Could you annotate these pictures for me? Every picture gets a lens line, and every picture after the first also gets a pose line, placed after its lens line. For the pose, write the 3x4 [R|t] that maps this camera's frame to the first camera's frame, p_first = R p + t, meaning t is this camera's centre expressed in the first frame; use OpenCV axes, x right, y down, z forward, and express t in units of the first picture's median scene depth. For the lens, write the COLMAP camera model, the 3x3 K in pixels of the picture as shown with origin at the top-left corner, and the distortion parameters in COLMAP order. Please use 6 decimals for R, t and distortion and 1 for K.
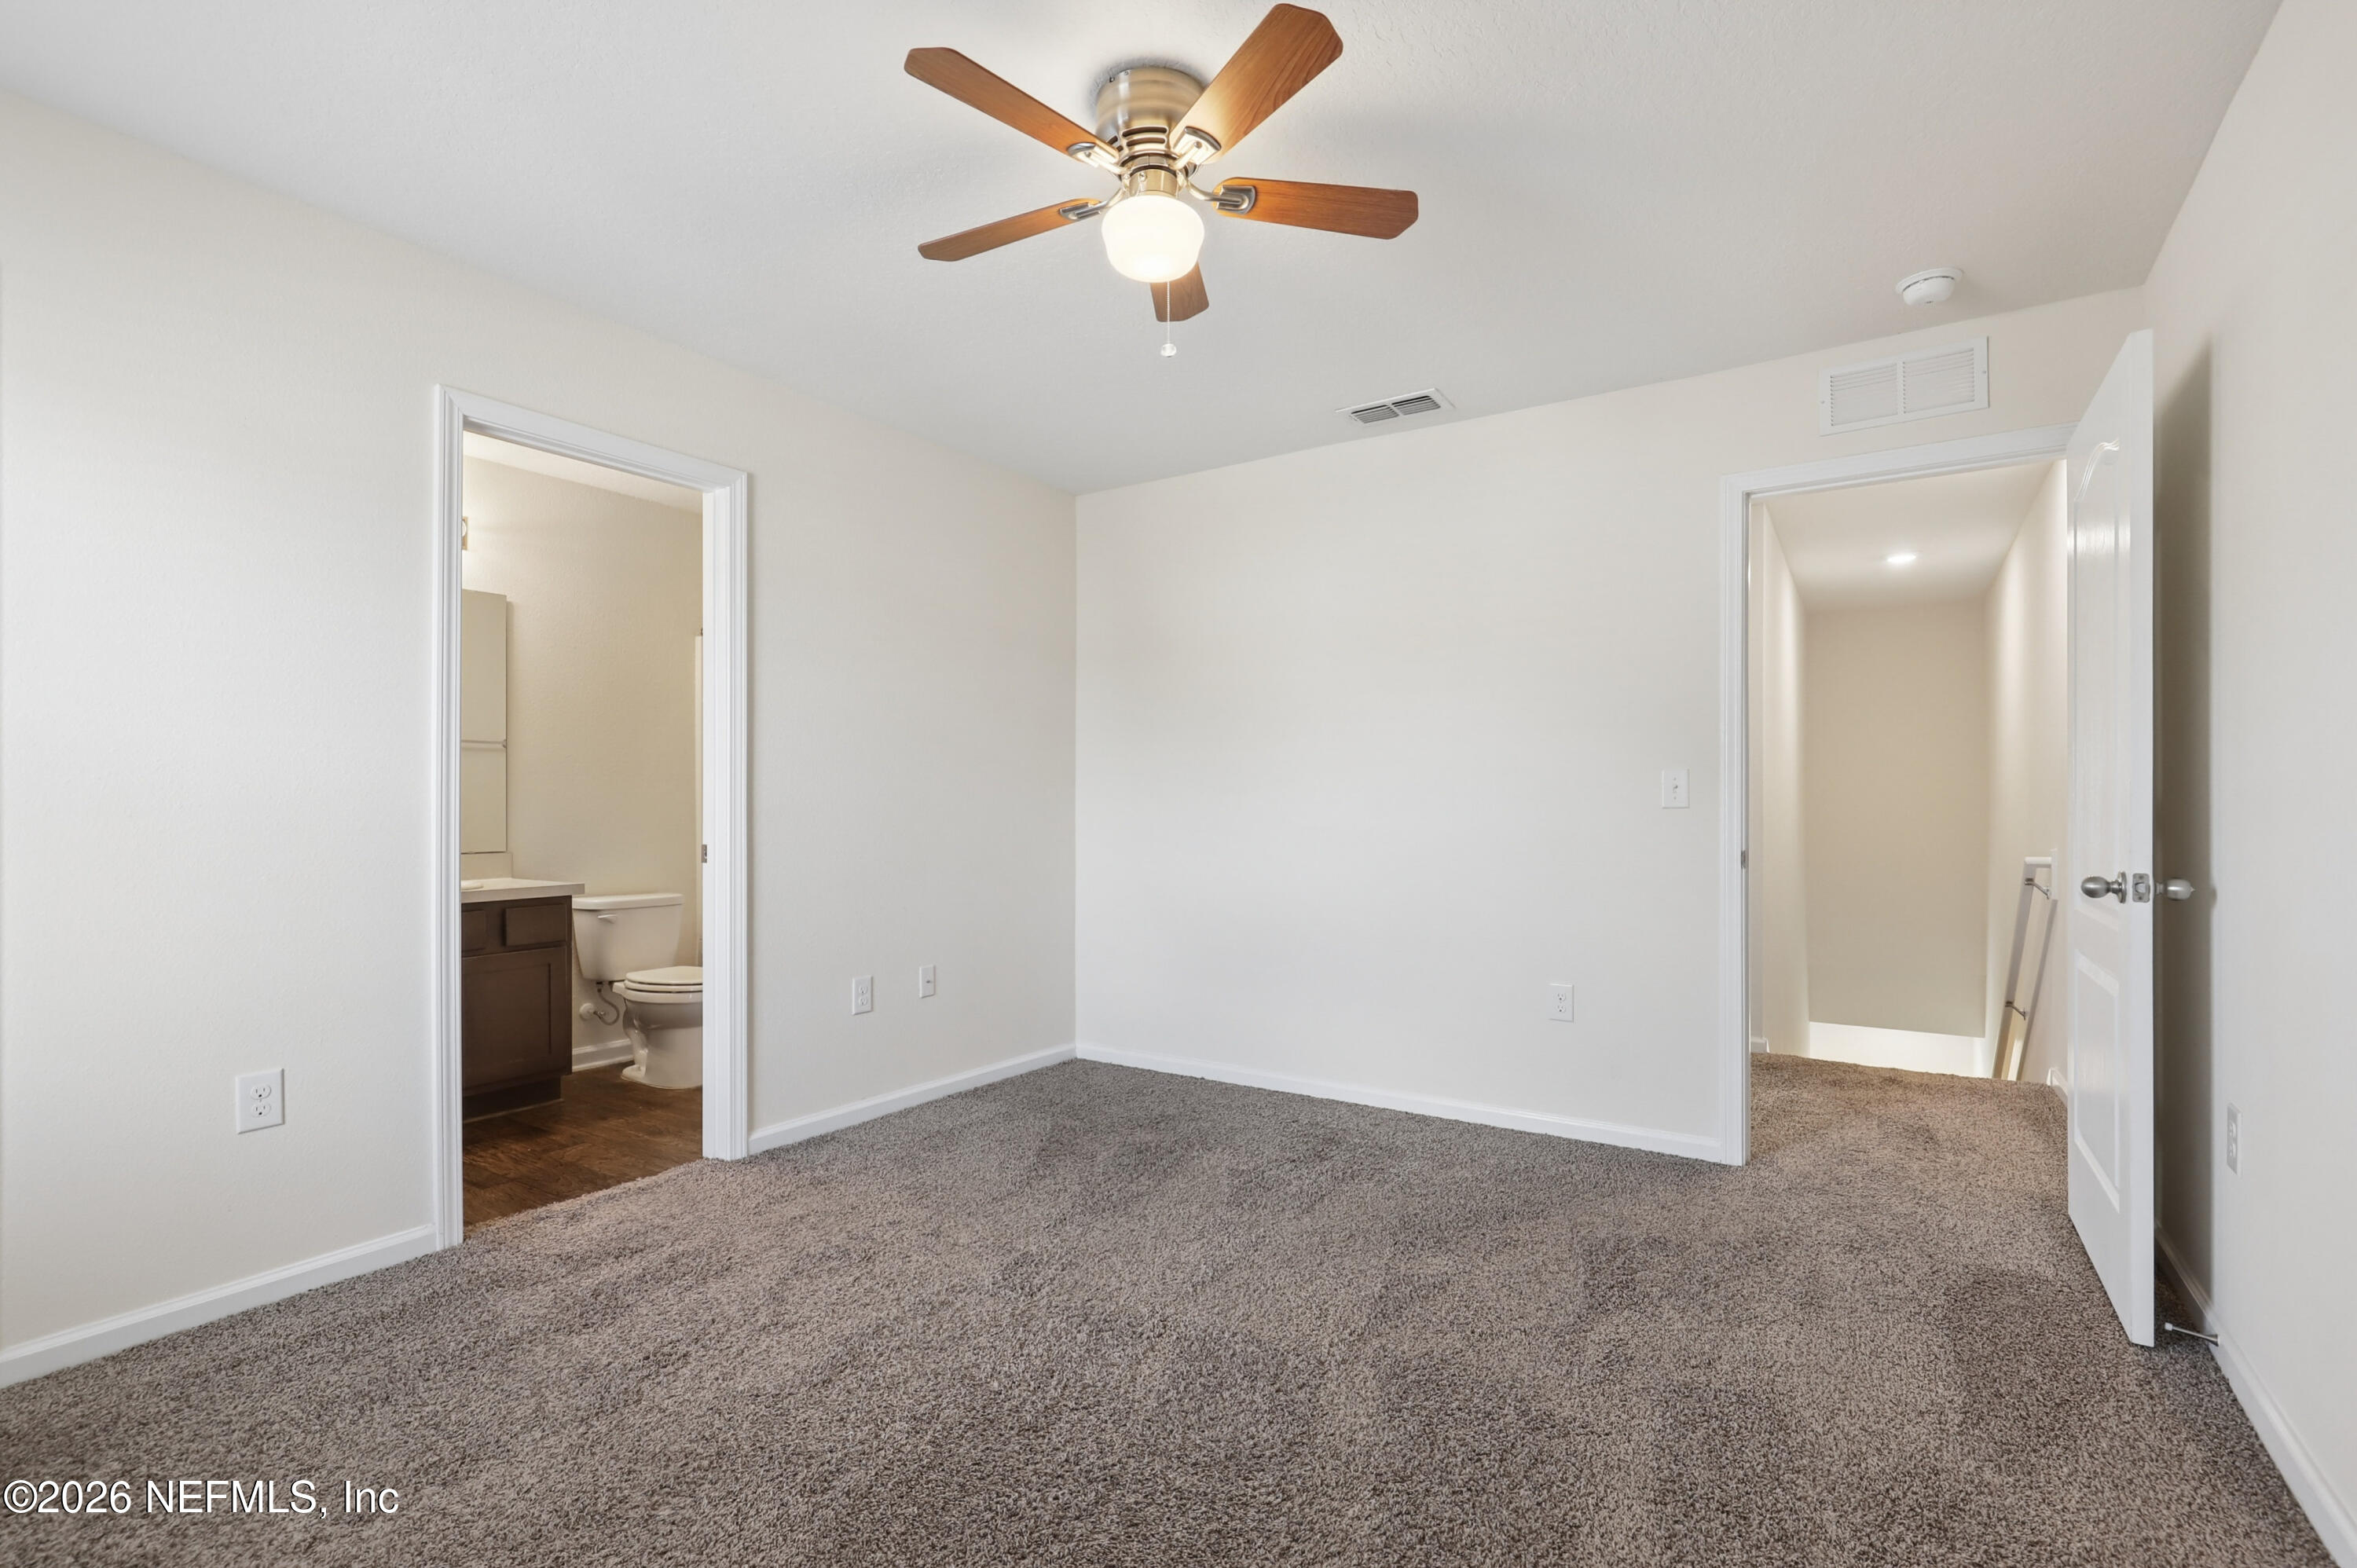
lens RADIAL K [[1068.4, 0, 1170.9], [0, 1068.4, 798.2], [0, 0, 1]] dist [0.003014, -0.000990]
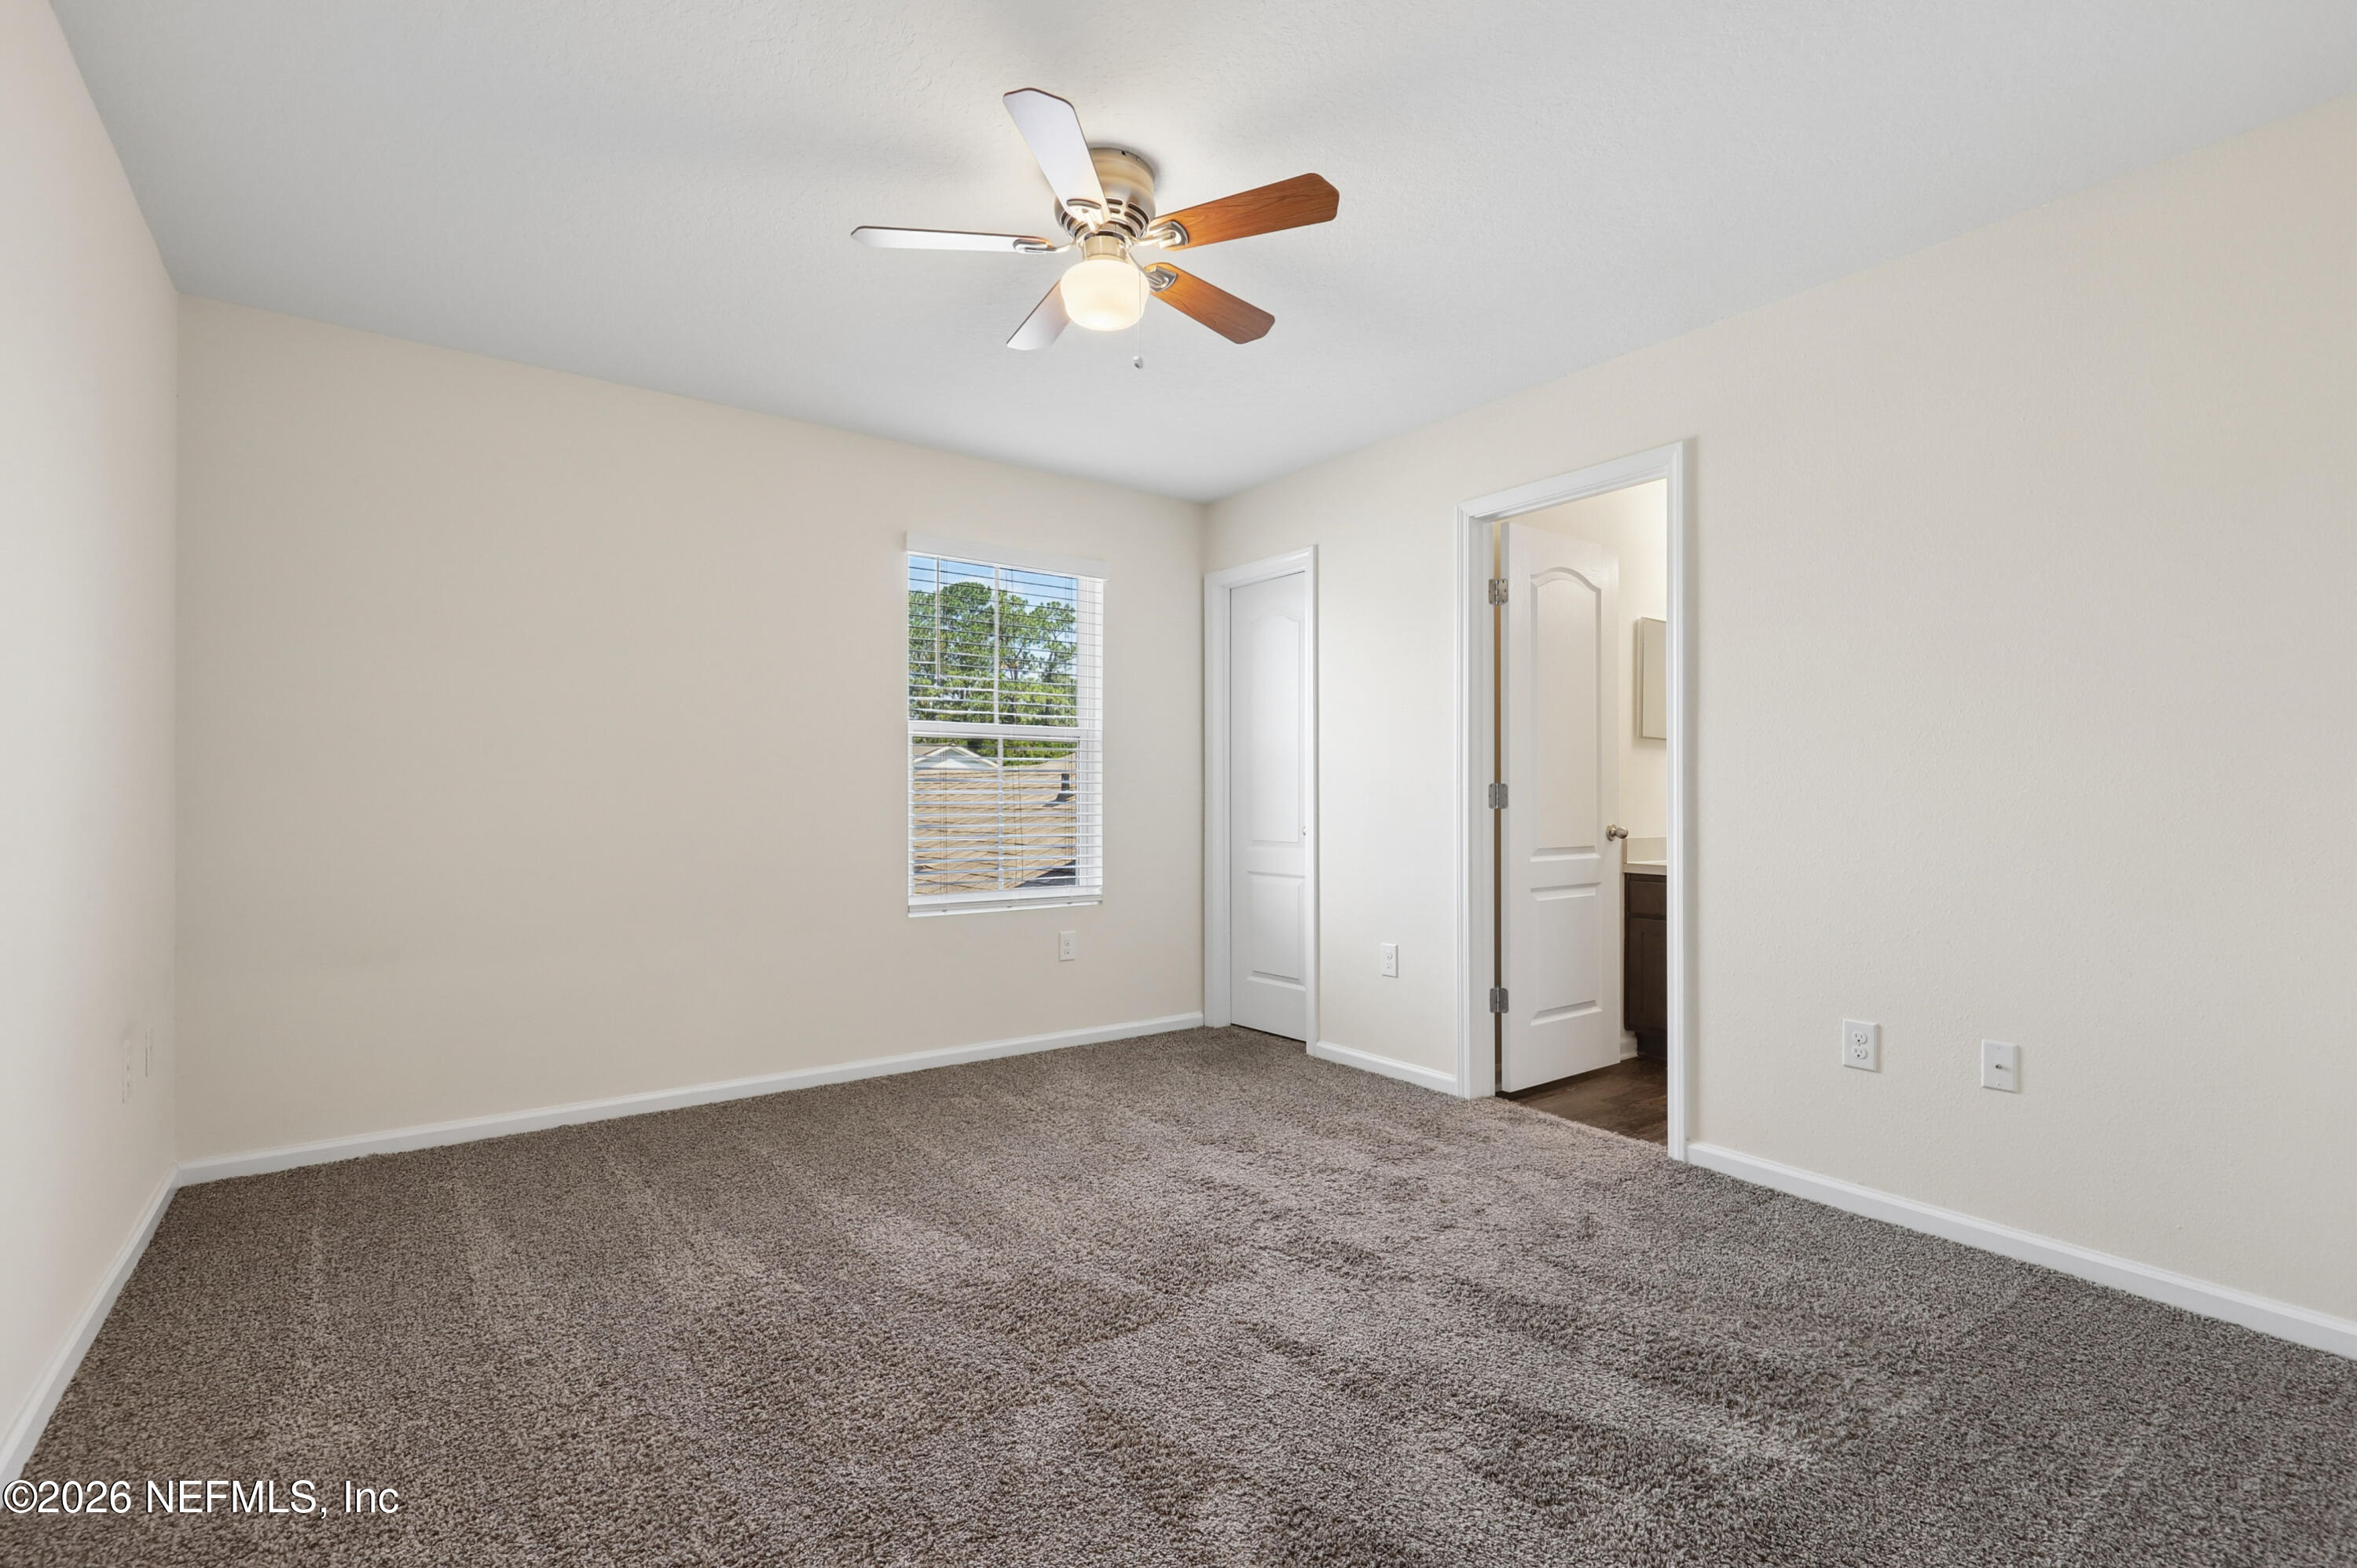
lens RADIAL K [[1068.4, 0, 1175.8], [0, 1068.4, 788.1], [0, 0, 1]] dist [0.003014, -0.000990]
pose [[-0.352771, -0.006606, -0.935686, 0.702758], [0.008437, 0.999912, -0.010240, 0.008927], [0.935672, -0.011507, -0.352684, 0.983775]]
